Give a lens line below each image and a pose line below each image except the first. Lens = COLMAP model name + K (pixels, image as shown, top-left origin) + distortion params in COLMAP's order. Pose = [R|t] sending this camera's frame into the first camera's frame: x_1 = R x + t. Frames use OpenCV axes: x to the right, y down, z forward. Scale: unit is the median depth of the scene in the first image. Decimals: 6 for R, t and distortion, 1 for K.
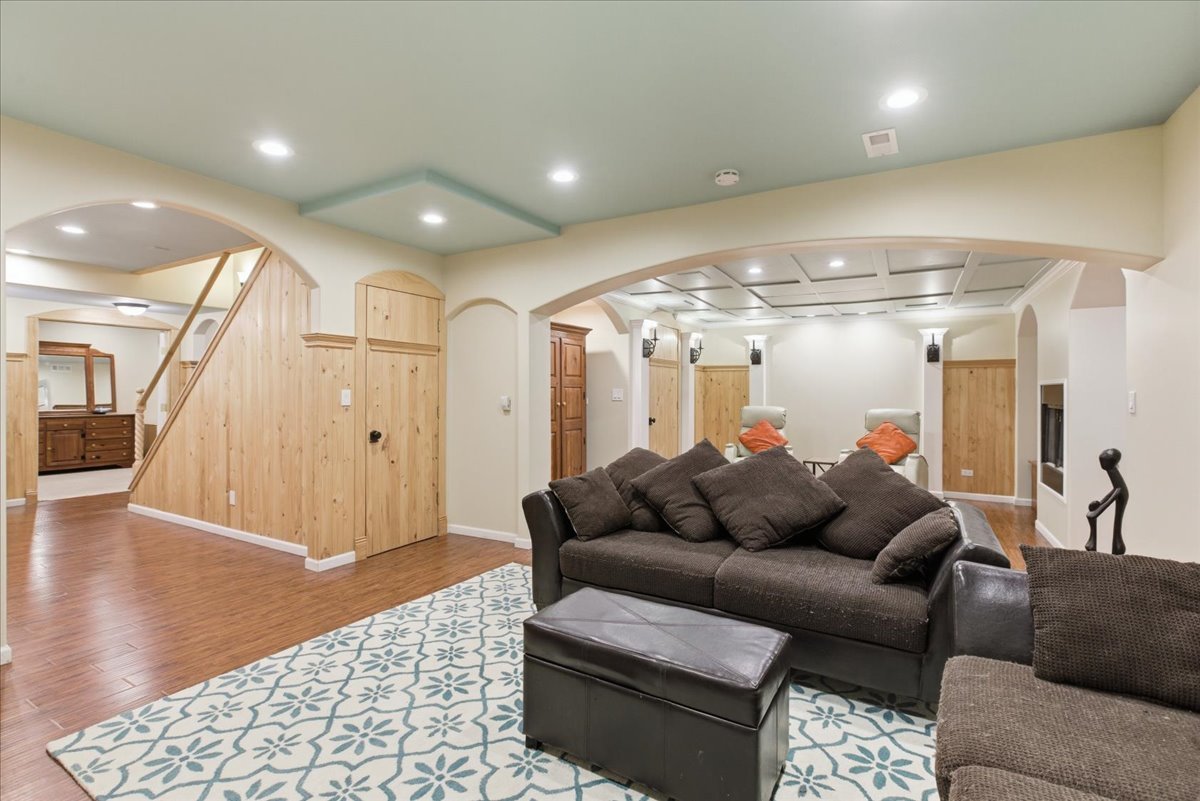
lens RADIAL K [[544.2, 0, 605.4], [0, 544.2, 393.1], [0, 0, 1]] dist [-0.005637, 0.001652]
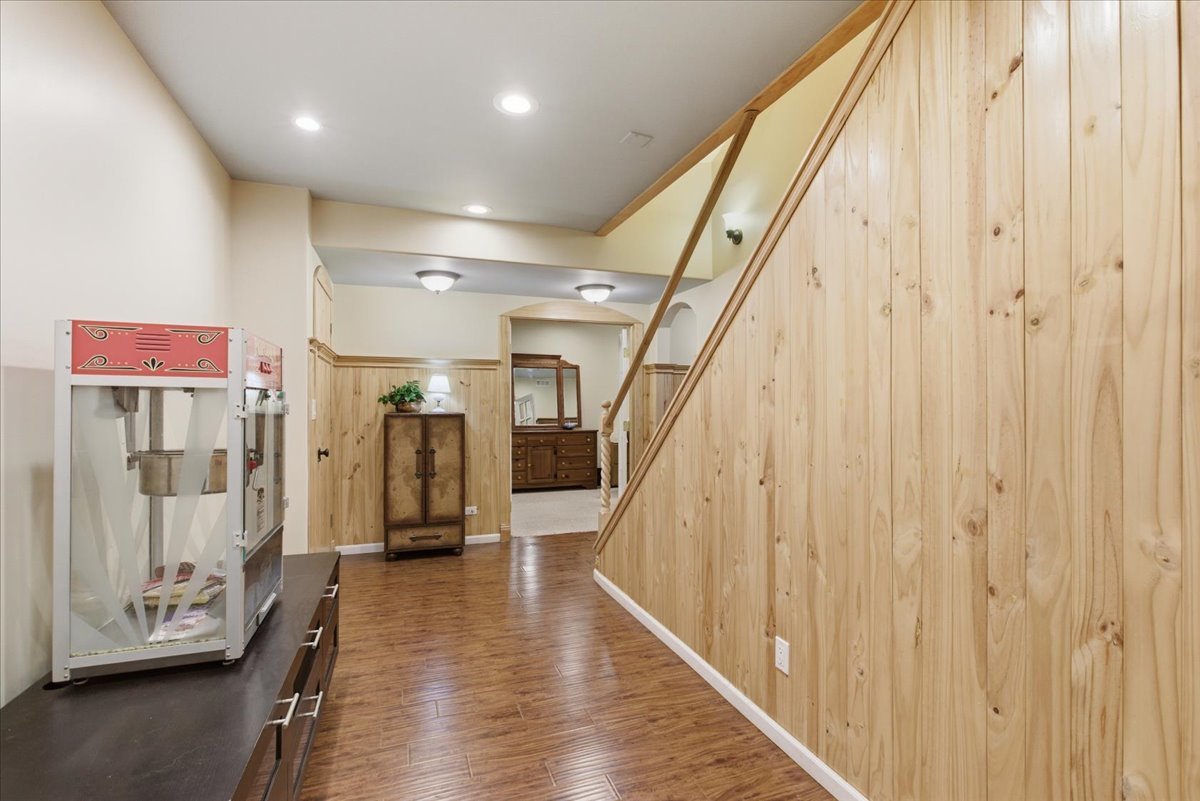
lens RADIAL K [[544.2, 0, 599.5], [0, 544.2, 402.1], [0, 0, 1]] dist [-0.005637, 0.001652]
pose [[0.763236, -0.008386, -0.646066, -0.409462], [0.006216, 0.999965, -0.005635, -0.003376], [0.646090, 0.000285, 0.763261, 0.458018]]
